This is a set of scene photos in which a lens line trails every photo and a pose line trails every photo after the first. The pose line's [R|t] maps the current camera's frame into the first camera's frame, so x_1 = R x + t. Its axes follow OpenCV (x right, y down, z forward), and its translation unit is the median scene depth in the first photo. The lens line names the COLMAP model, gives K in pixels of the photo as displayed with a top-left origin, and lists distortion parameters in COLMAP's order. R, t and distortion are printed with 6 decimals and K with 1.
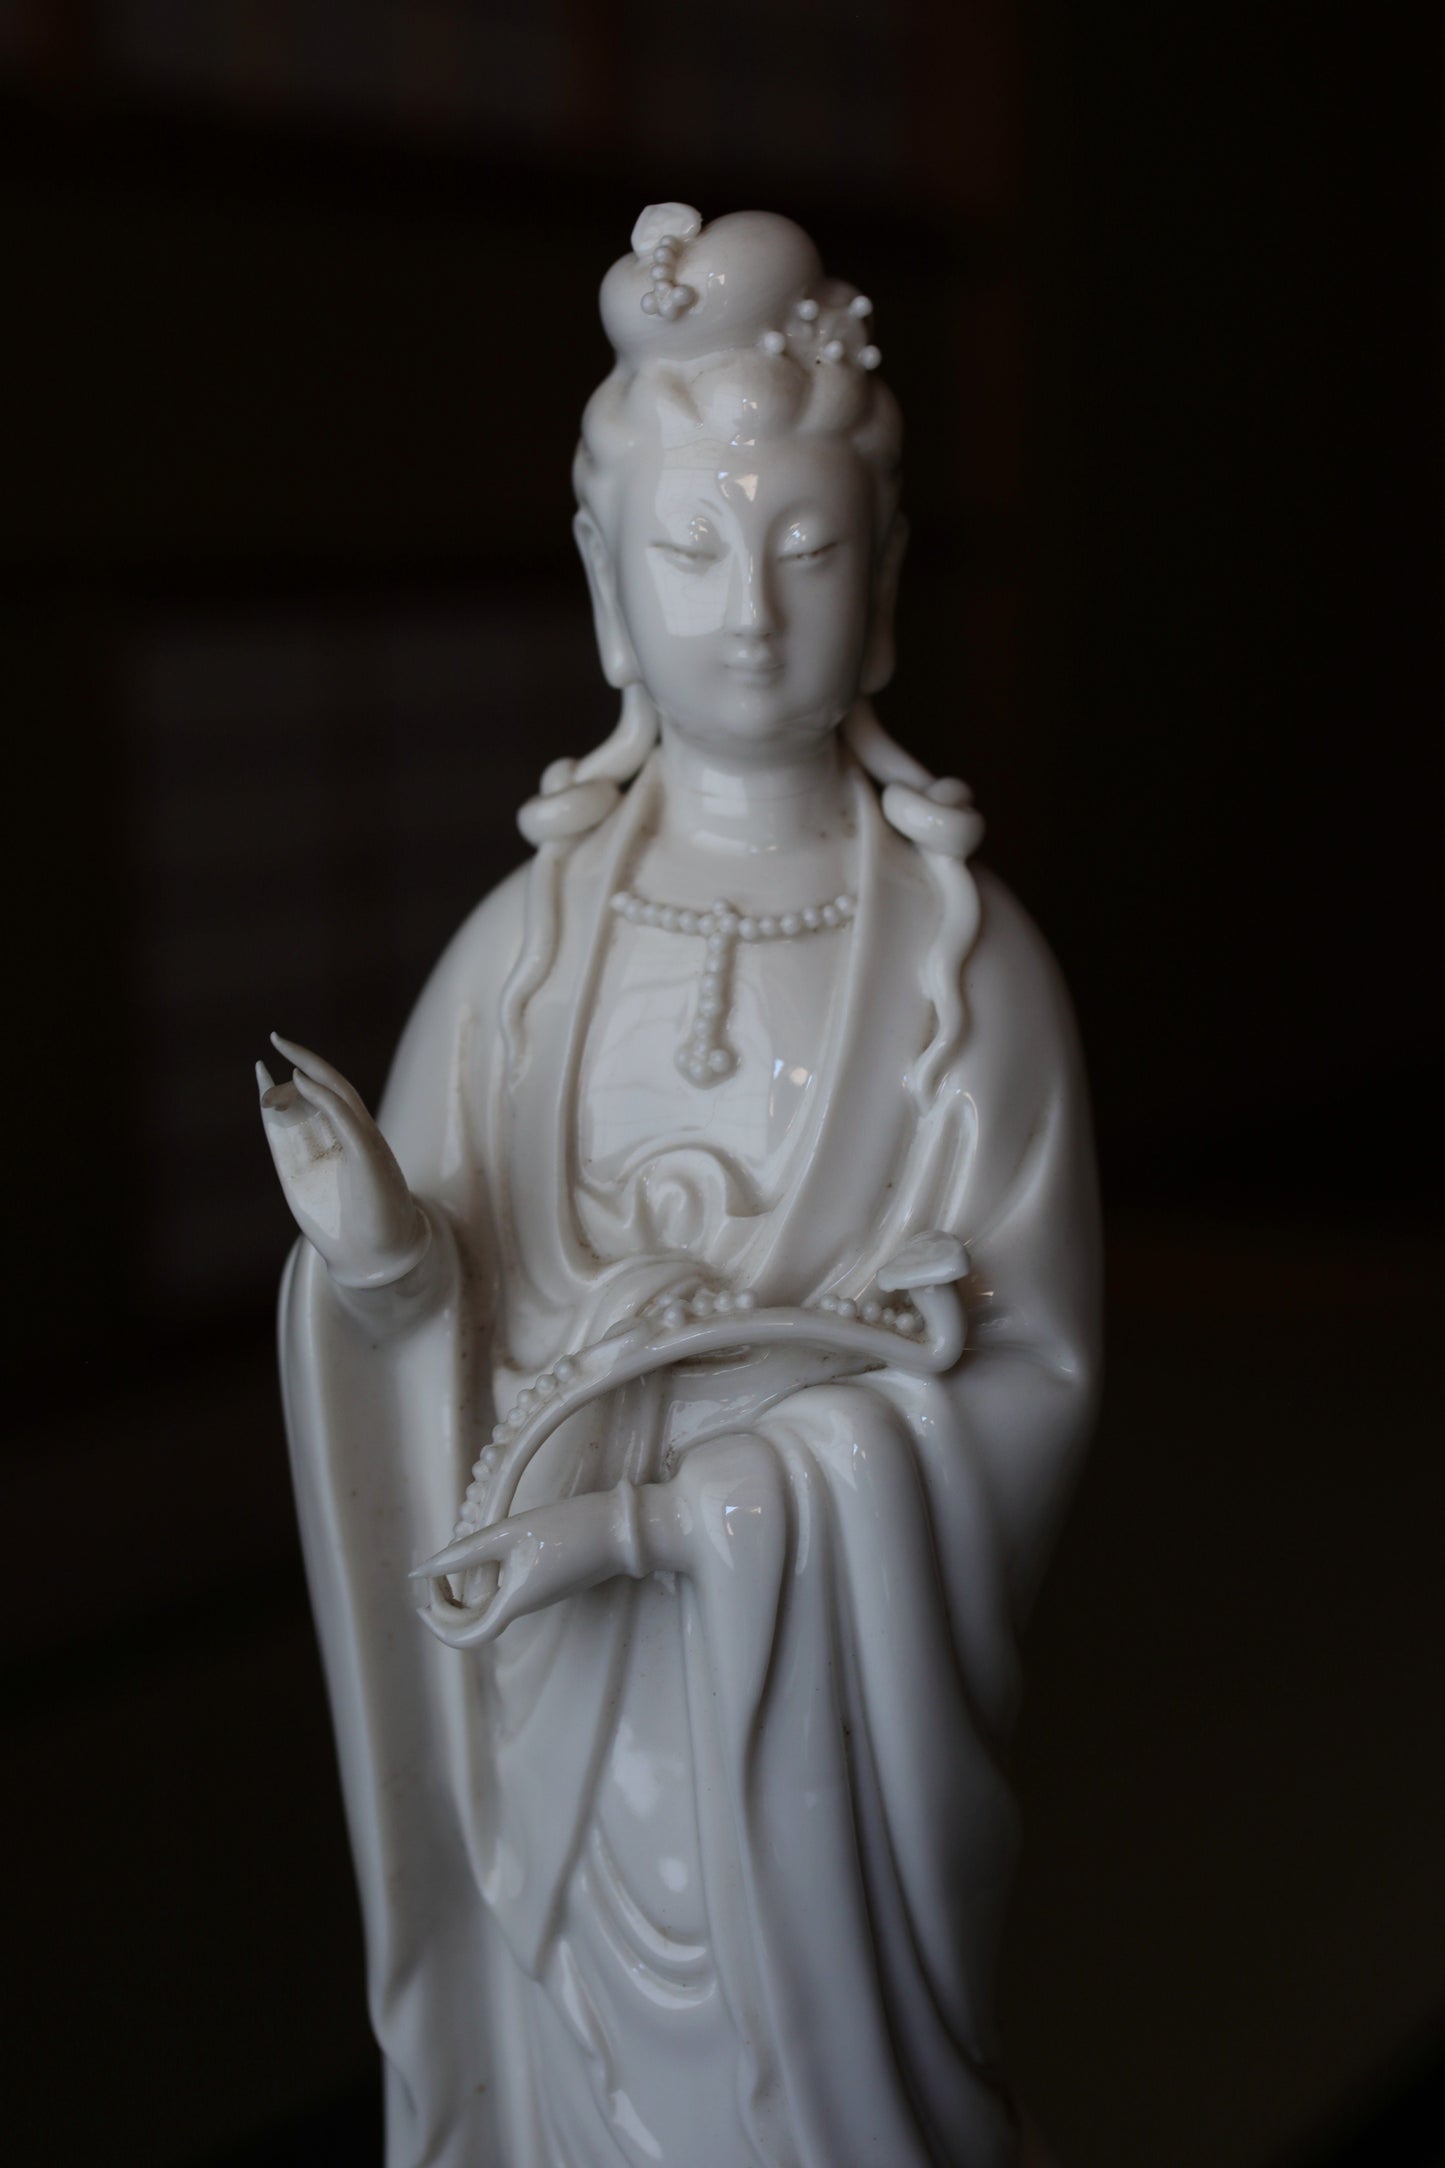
lens RADIAL K [[3270.8, 0, 722.5], [0, 3270.8, 1084.0], [0, 0, 1]] dist [-0.032545, 0.199917]
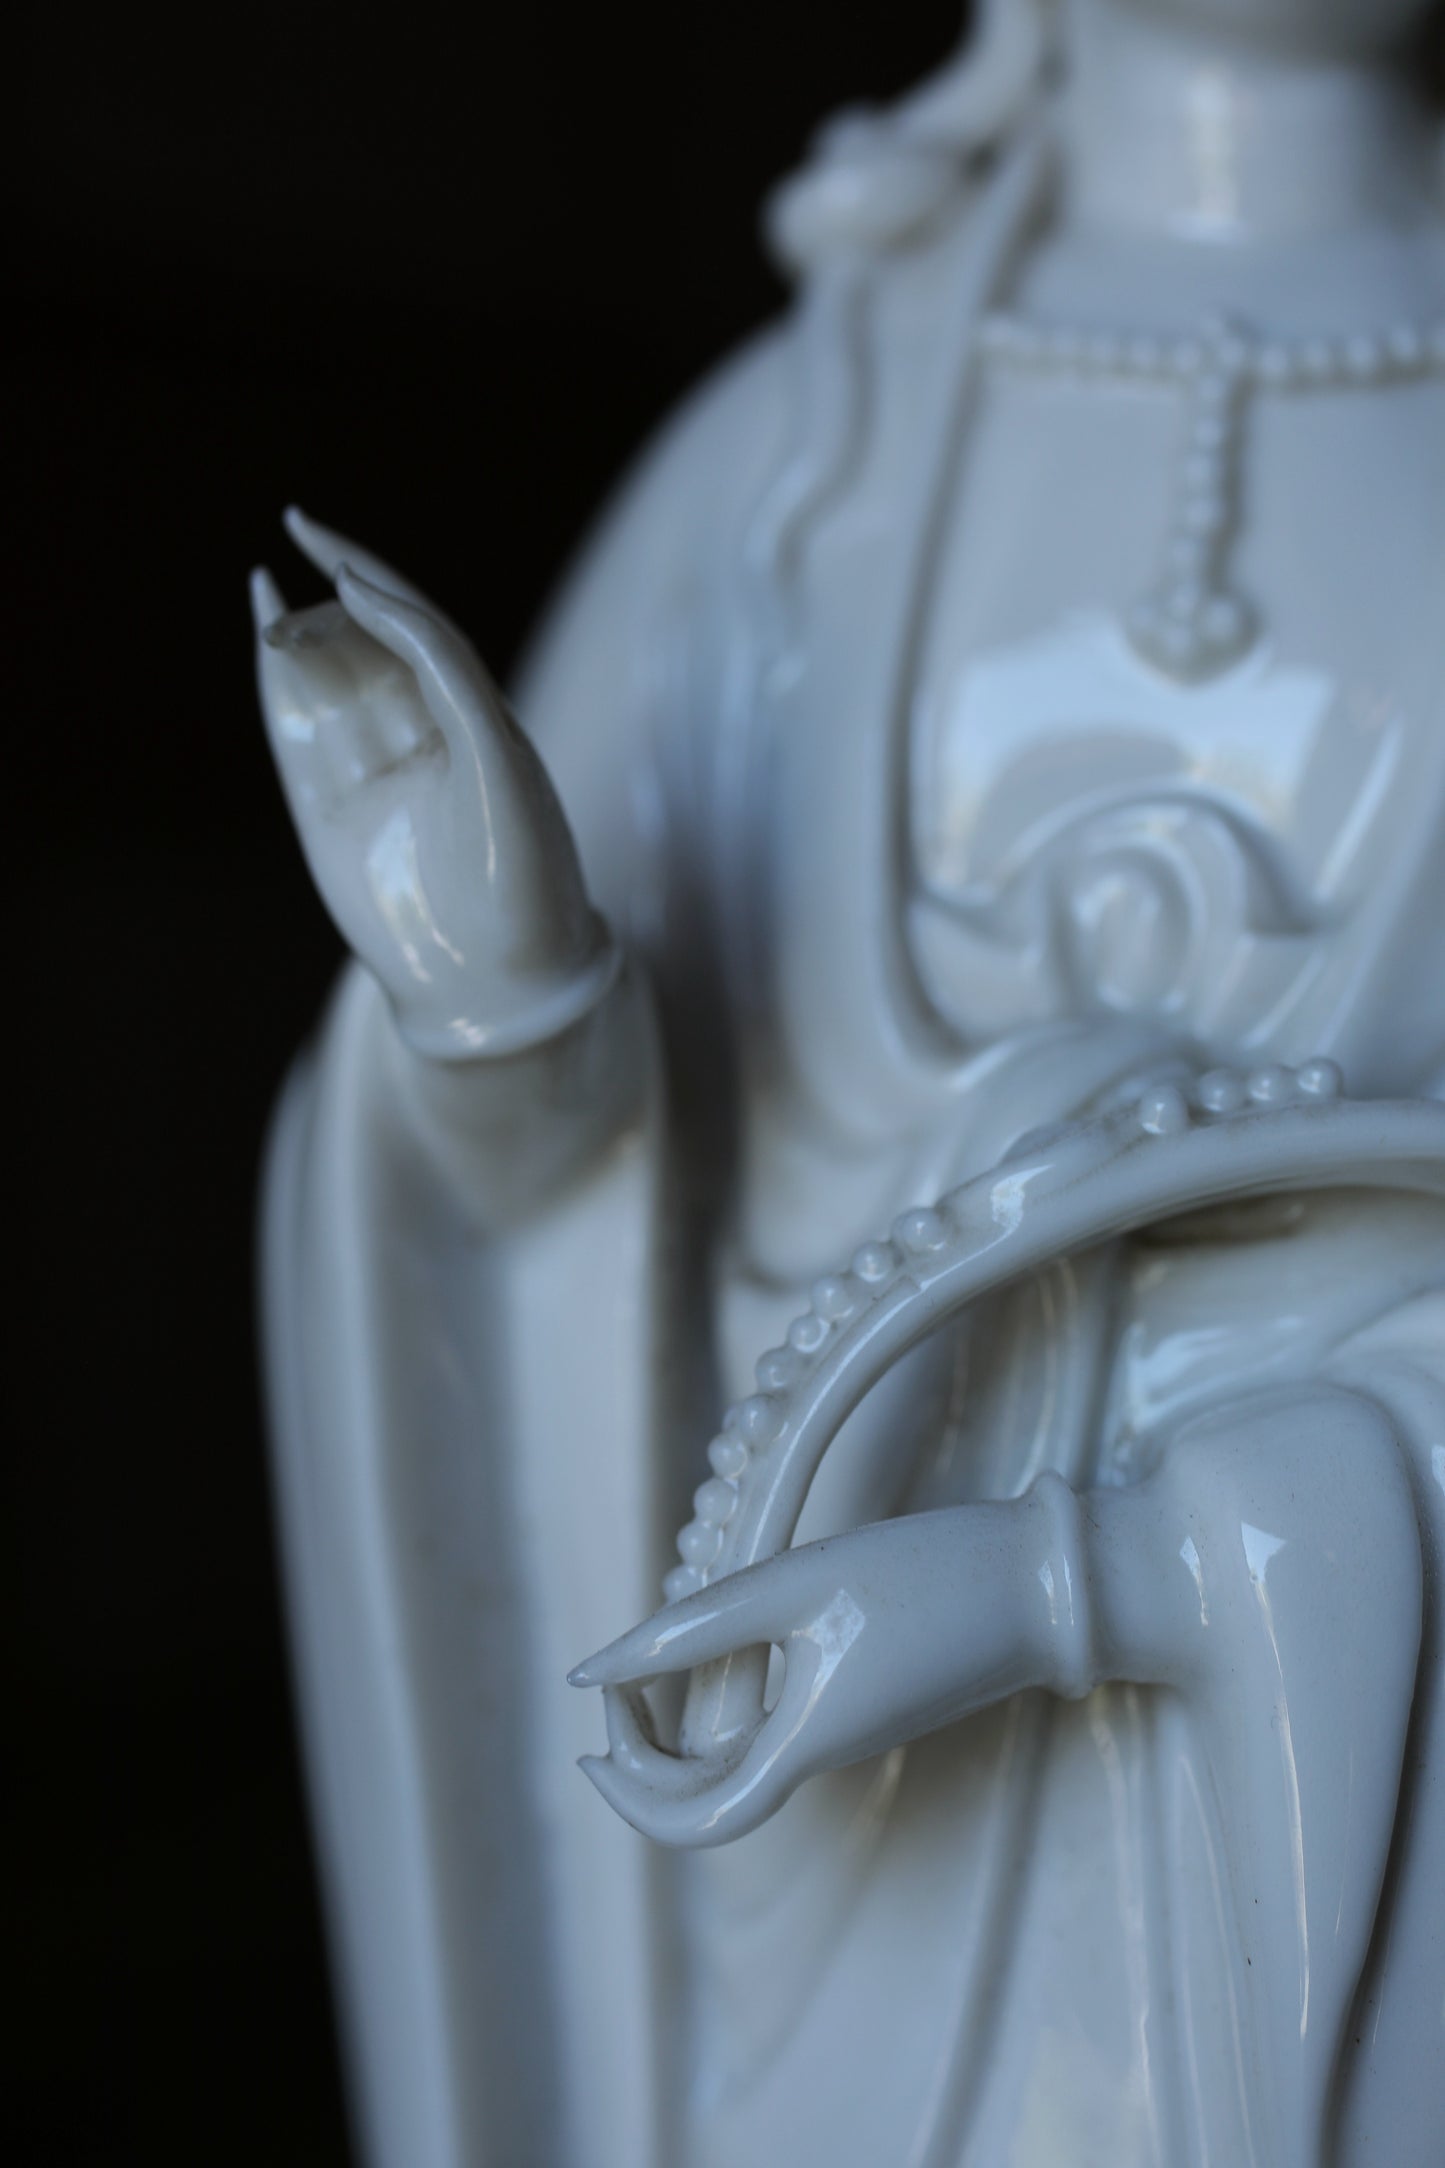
lens RADIAL K [[3876.7, 0, 722.5], [0, 3876.7, 1084.0], [0, 0, 1]] dist [-0.028355, -0.003986]
pose [[0.999728, 0.016172, 0.016795, -0.082174], [-0.014192, 0.993612, -0.111957, 0.124108], [-0.018498, 0.111689, 0.993571, 0.449249]]
